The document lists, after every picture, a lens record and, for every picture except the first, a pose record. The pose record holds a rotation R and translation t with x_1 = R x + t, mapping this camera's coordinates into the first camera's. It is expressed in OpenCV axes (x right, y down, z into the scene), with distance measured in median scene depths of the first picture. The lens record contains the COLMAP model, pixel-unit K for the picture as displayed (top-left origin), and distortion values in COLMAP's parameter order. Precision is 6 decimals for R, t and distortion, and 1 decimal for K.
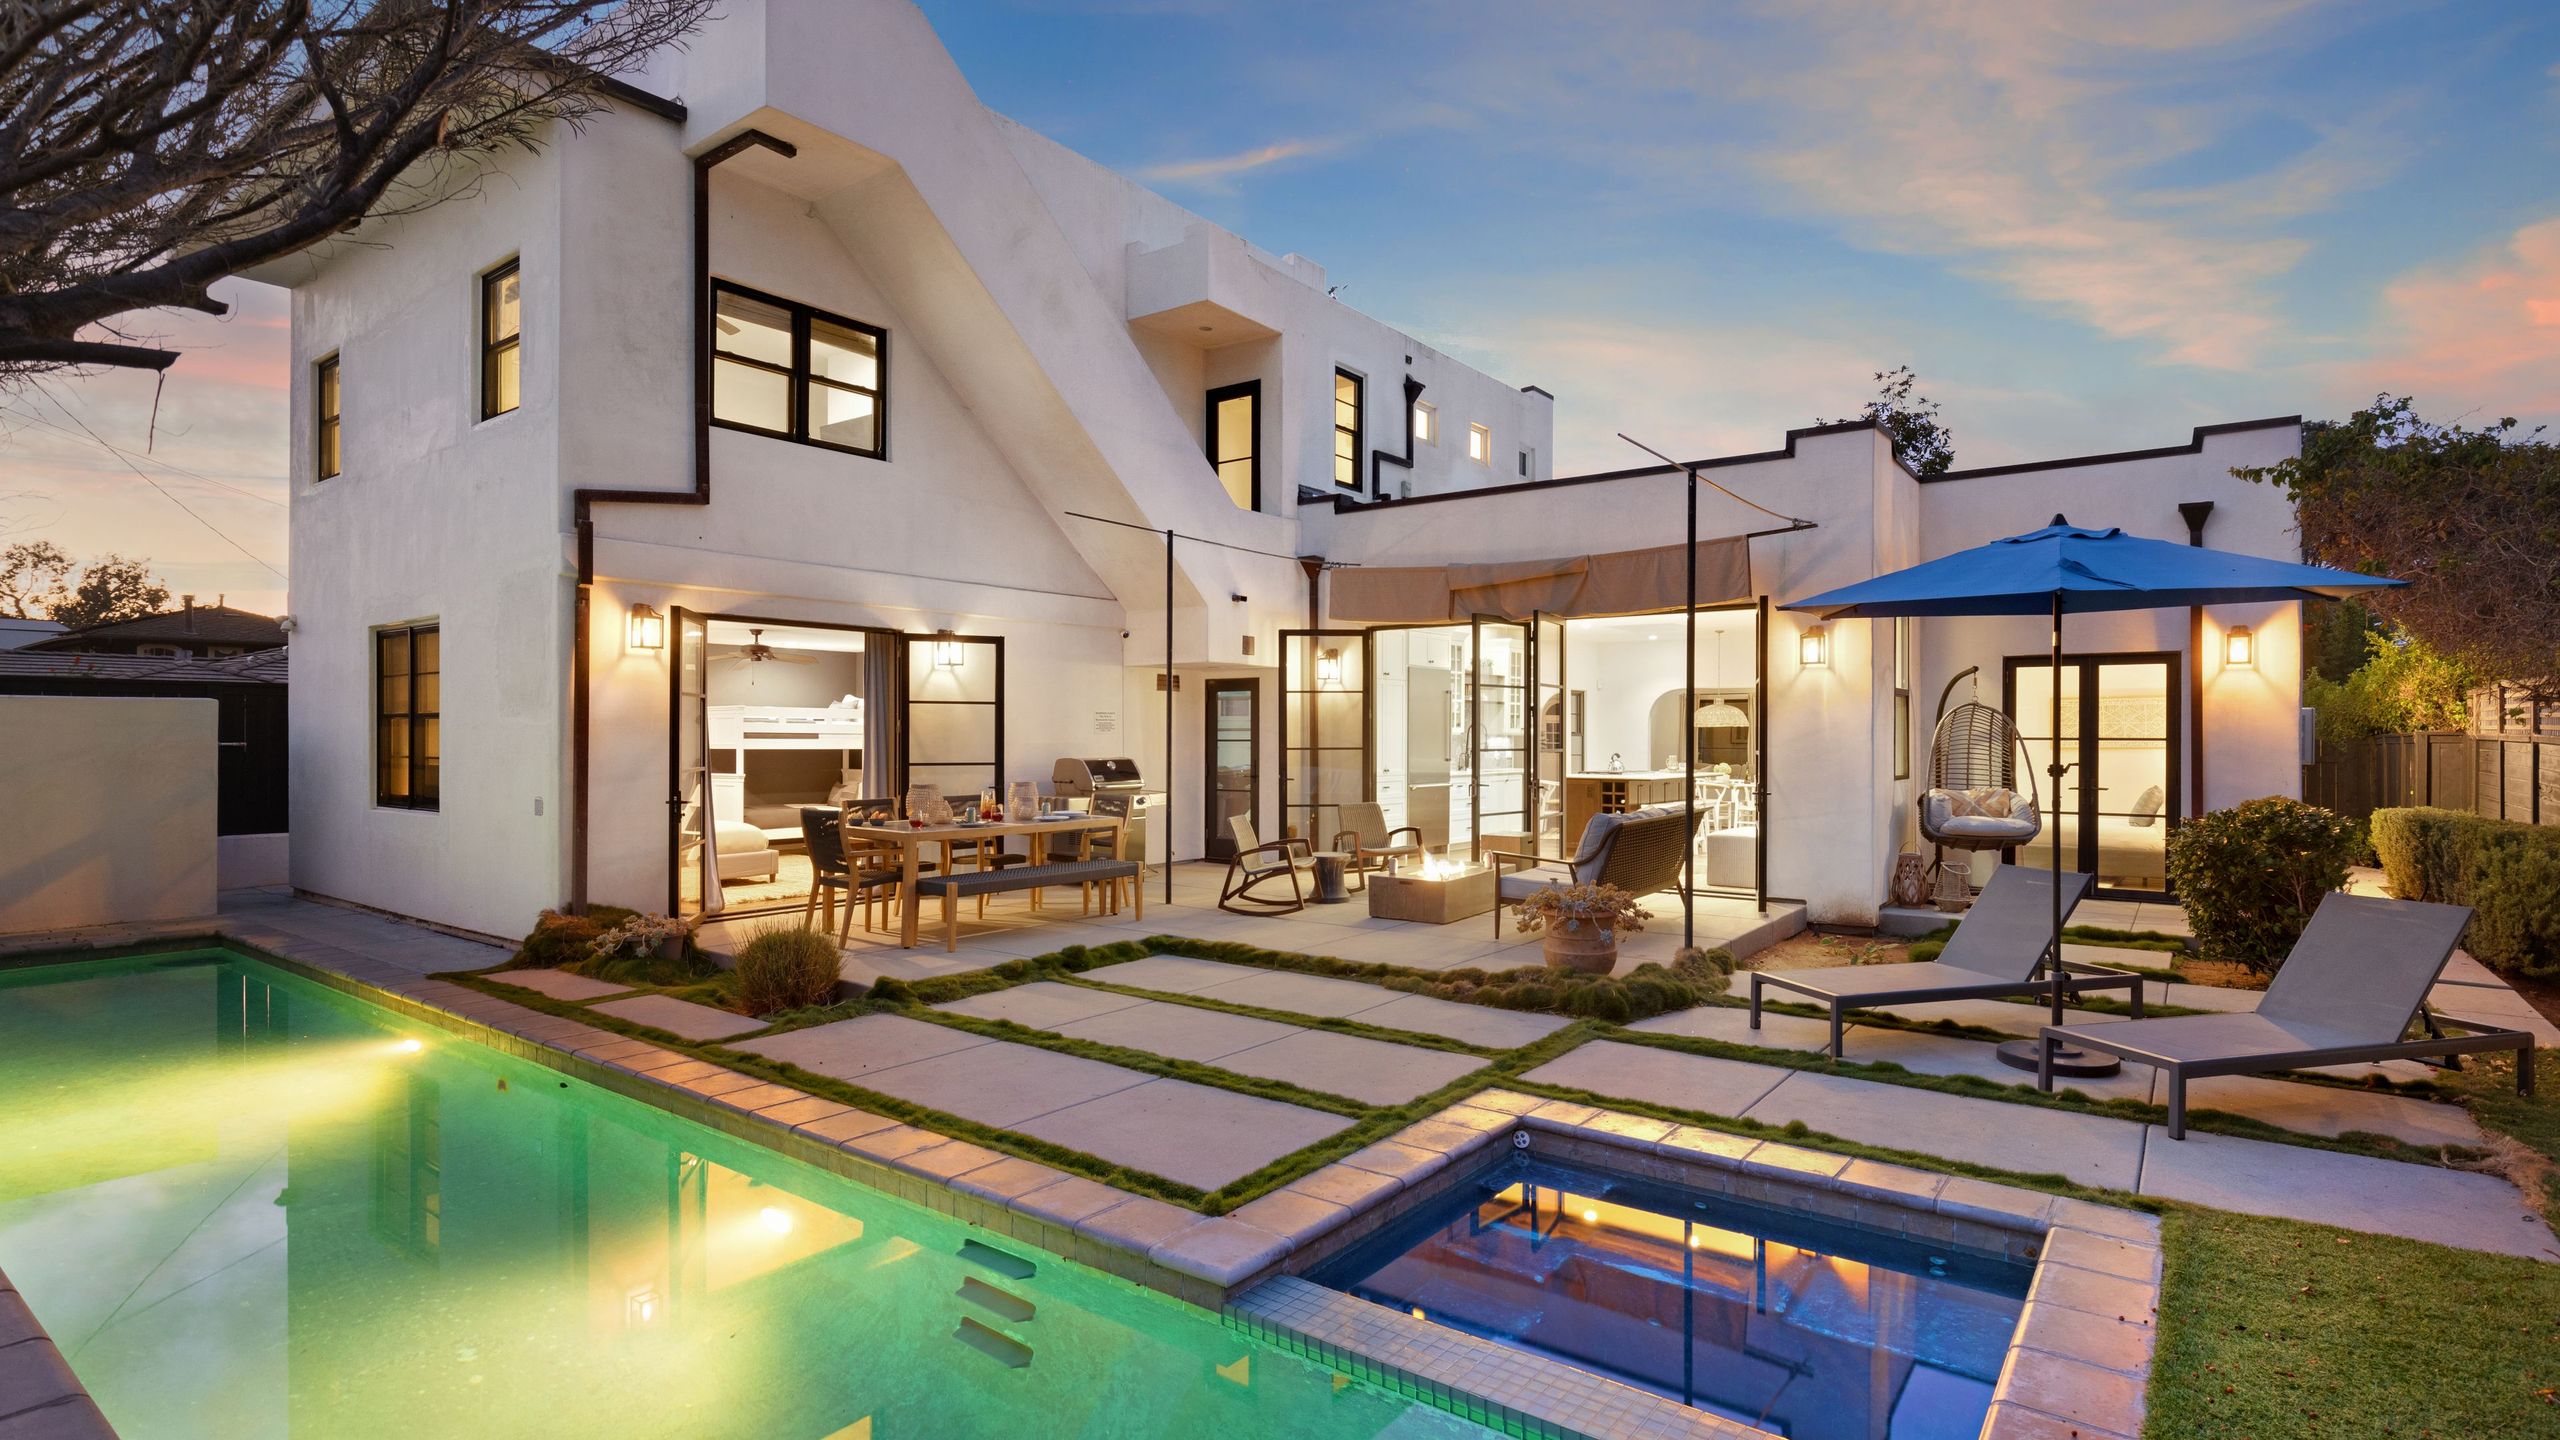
lens RADIAL K [[1267.8, 0, 1280.0], [0, 1267.8, 720.0], [0, 0, 1]] dist [0.001979, -0.000556]
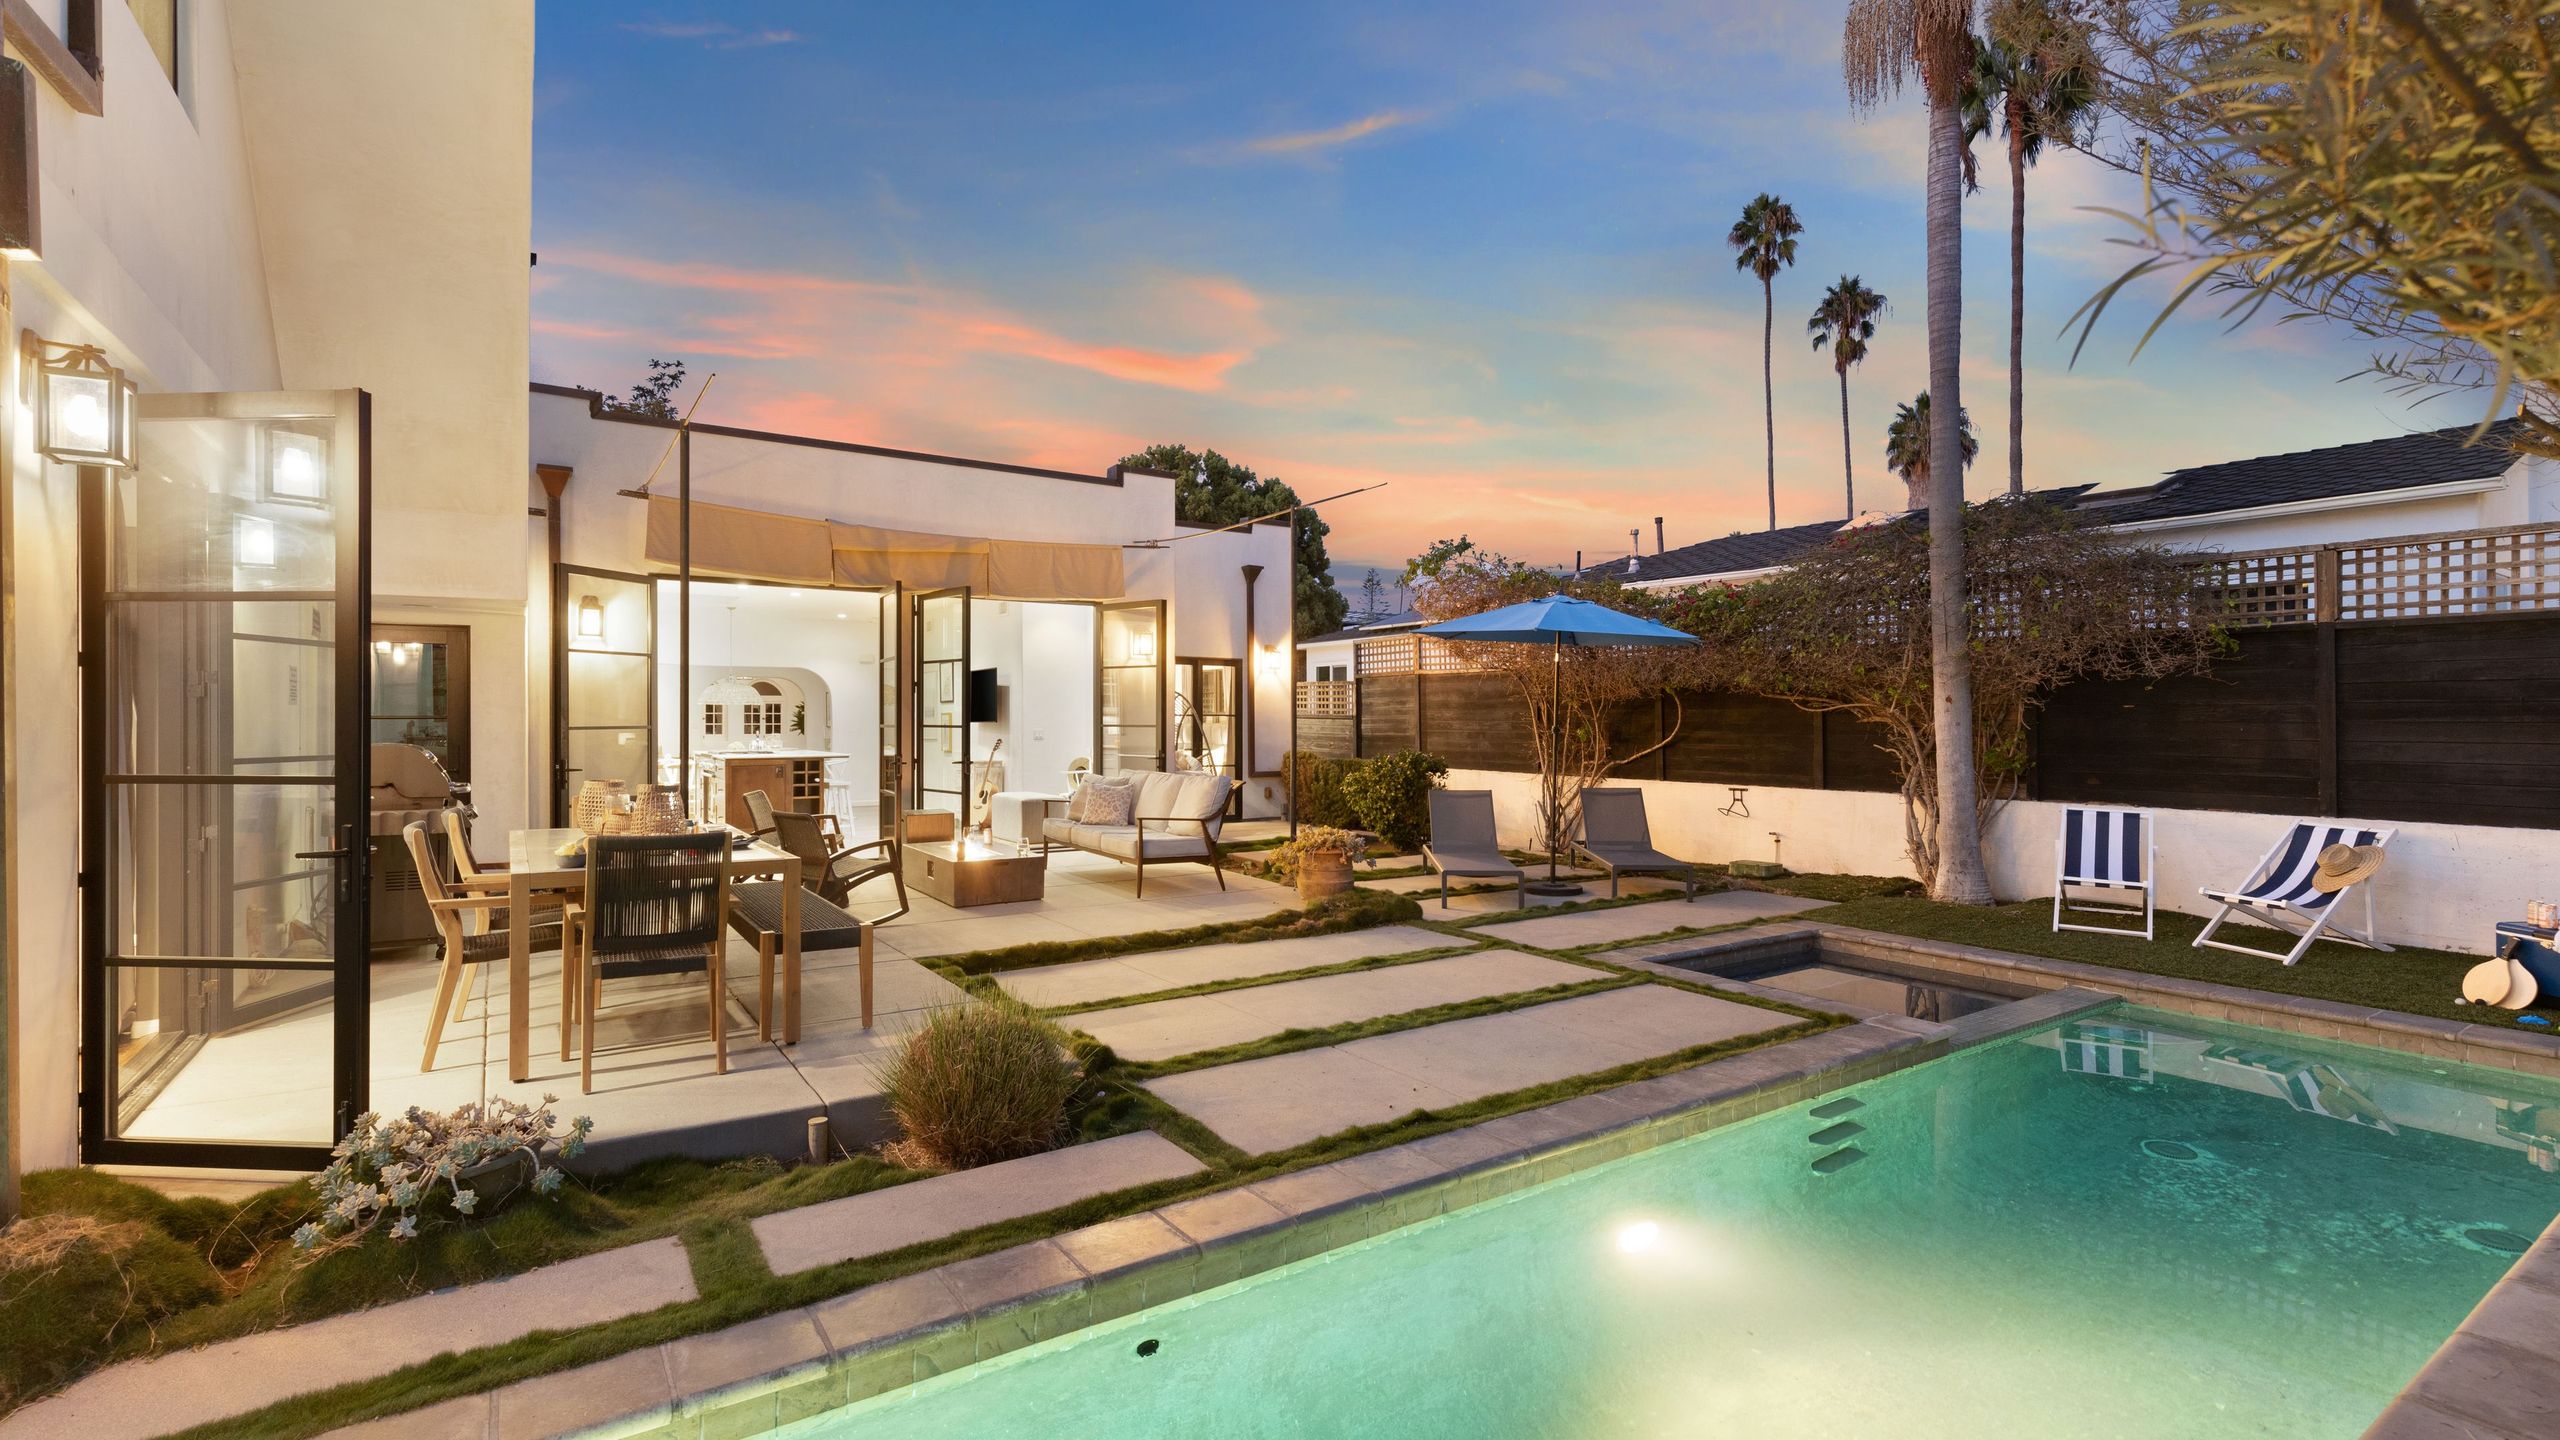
lens RADIAL K [[1150.4, 0, 1292.8], [0, 1150.4, 723.0], [0, 0, 1]] dist [0.001411, 0.000120]
pose [[0.327163, -0.006648, 0.944945, -0.625731], [-0.018147, 0.999747, 0.013317, 0.005065], [-0.944794, -0.021505, 0.326959, 0.467187]]
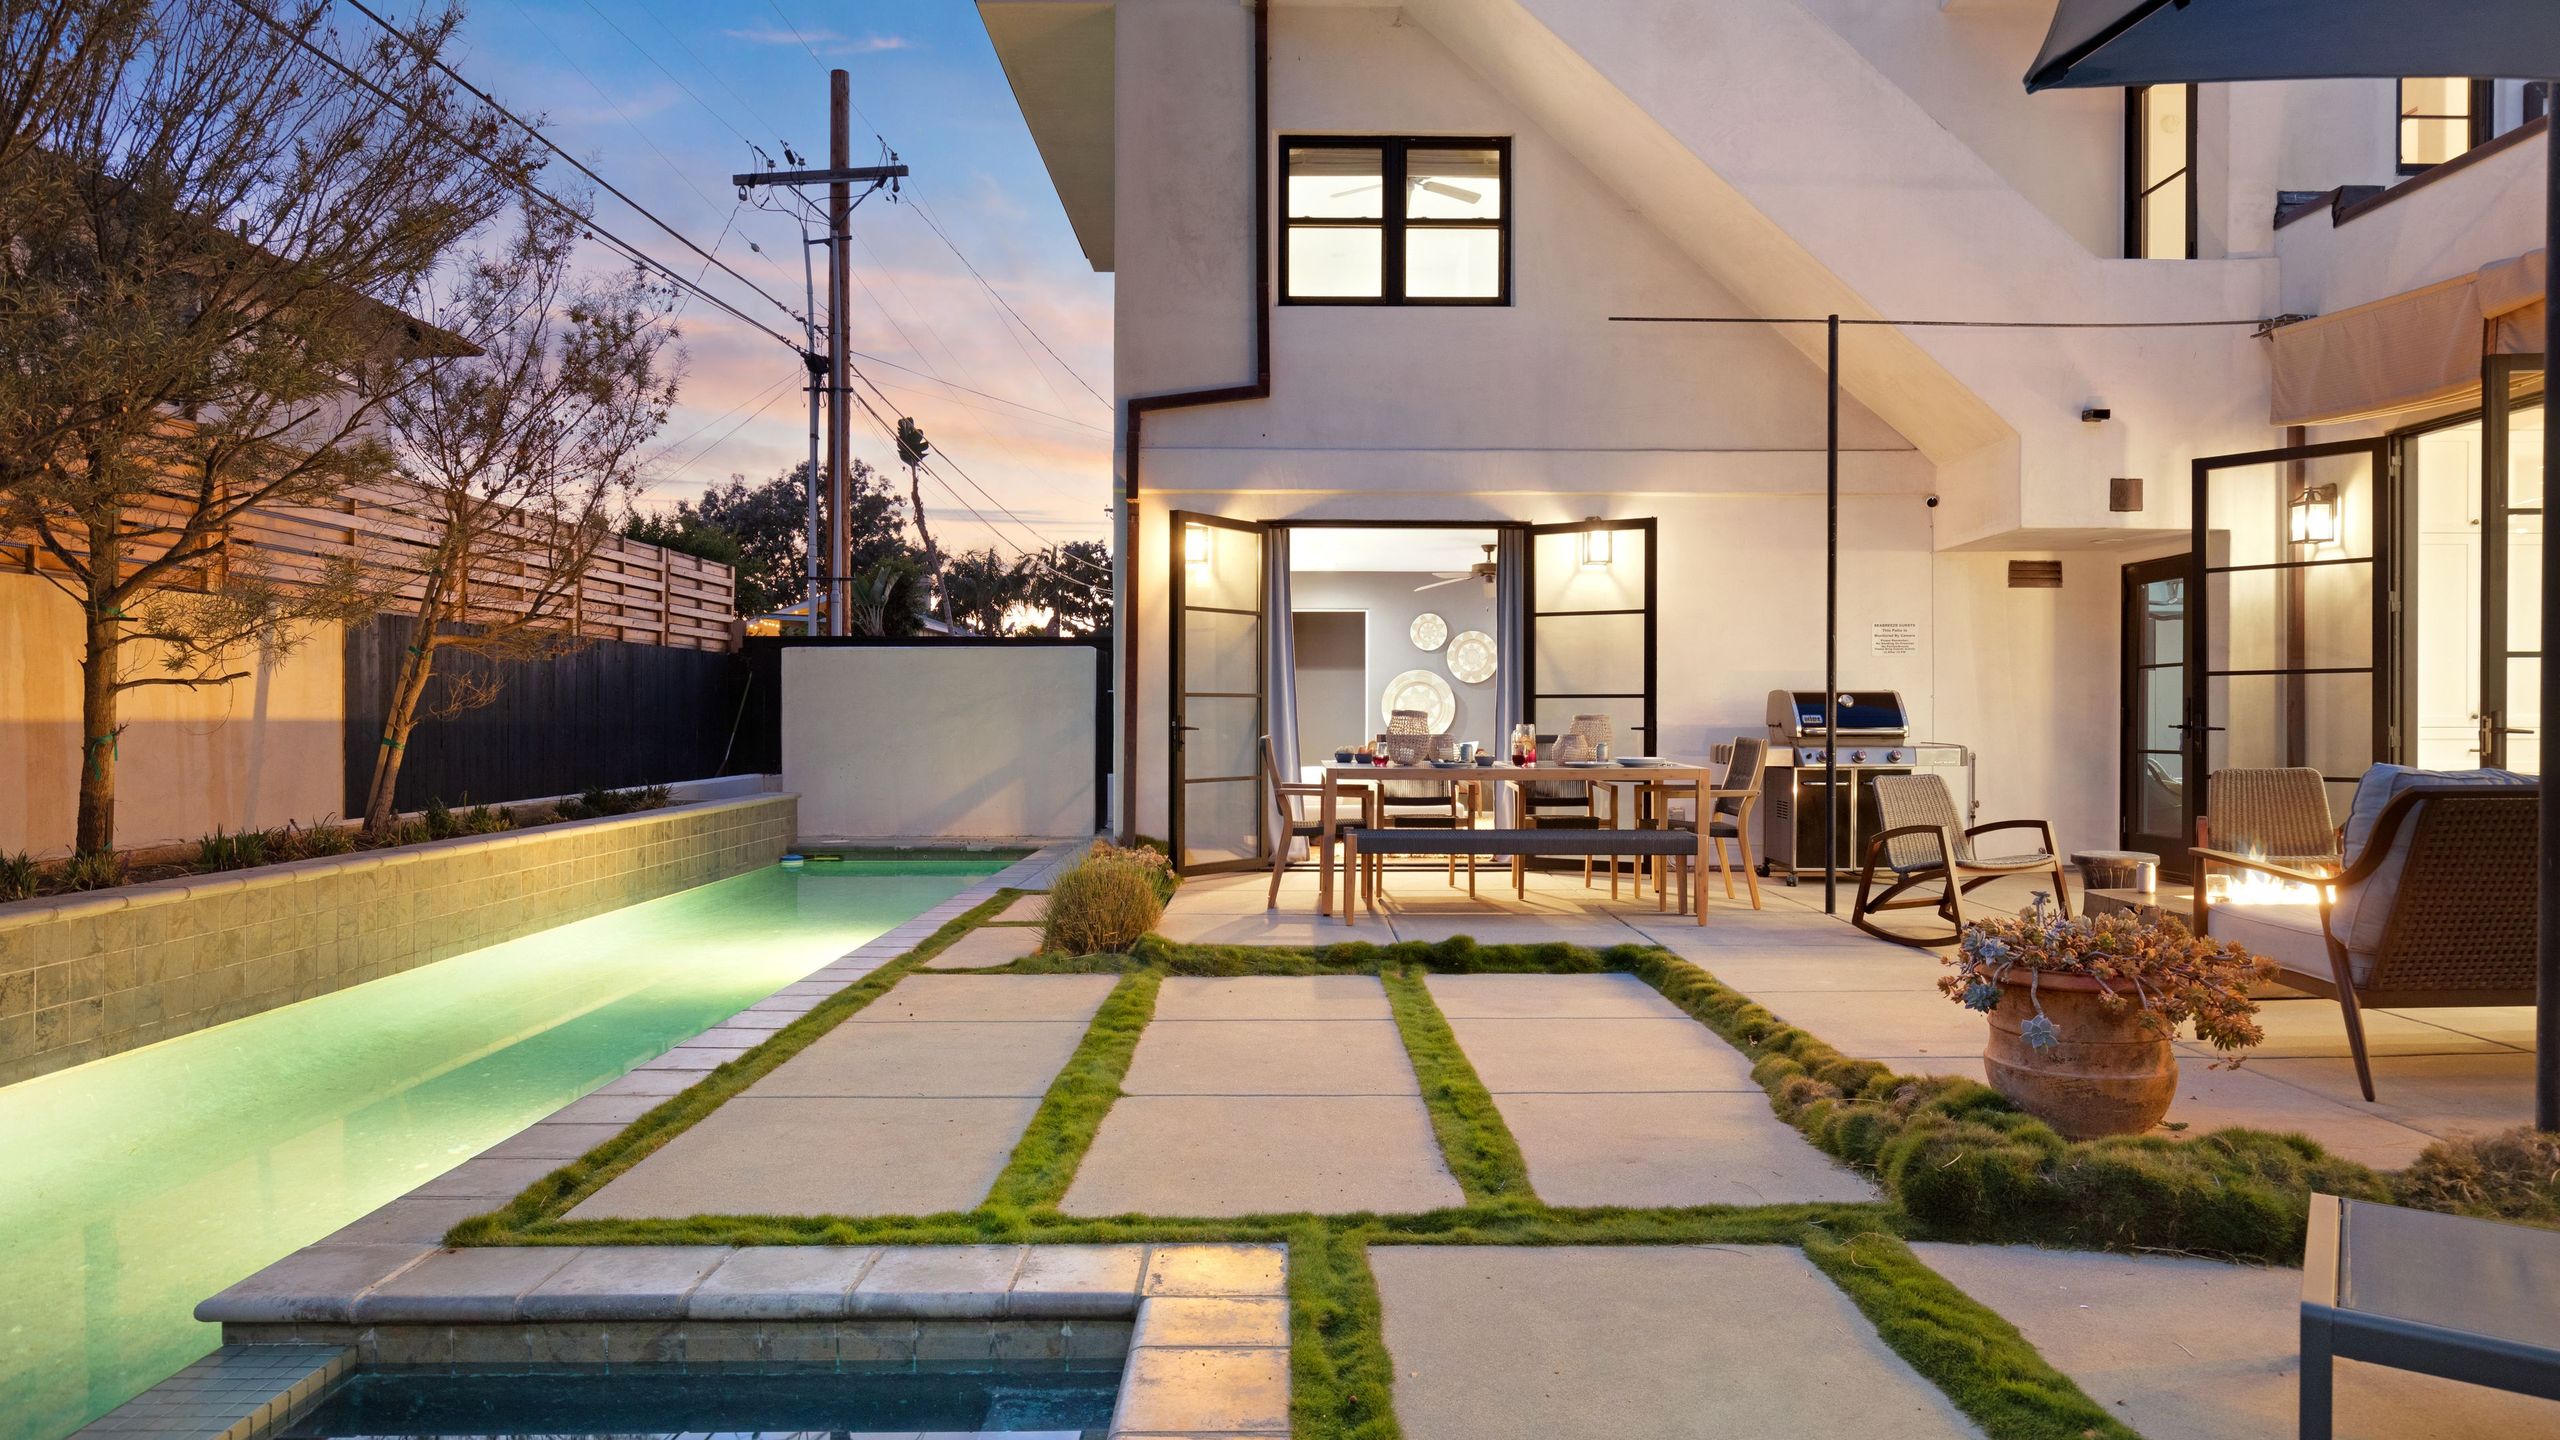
lens RADIAL K [[1476.5, 0, 1280.0], [0, 1476.5, 720.0], [0, 0, 1]] dist [0.000016, 0.001304]
pose [[0.602601, 0.001085, -0.798042, 0.346057], [0.007543, 0.999947, 0.007055, 0.044329], [0.798007, -0.010271, 0.602561, 0.360358]]
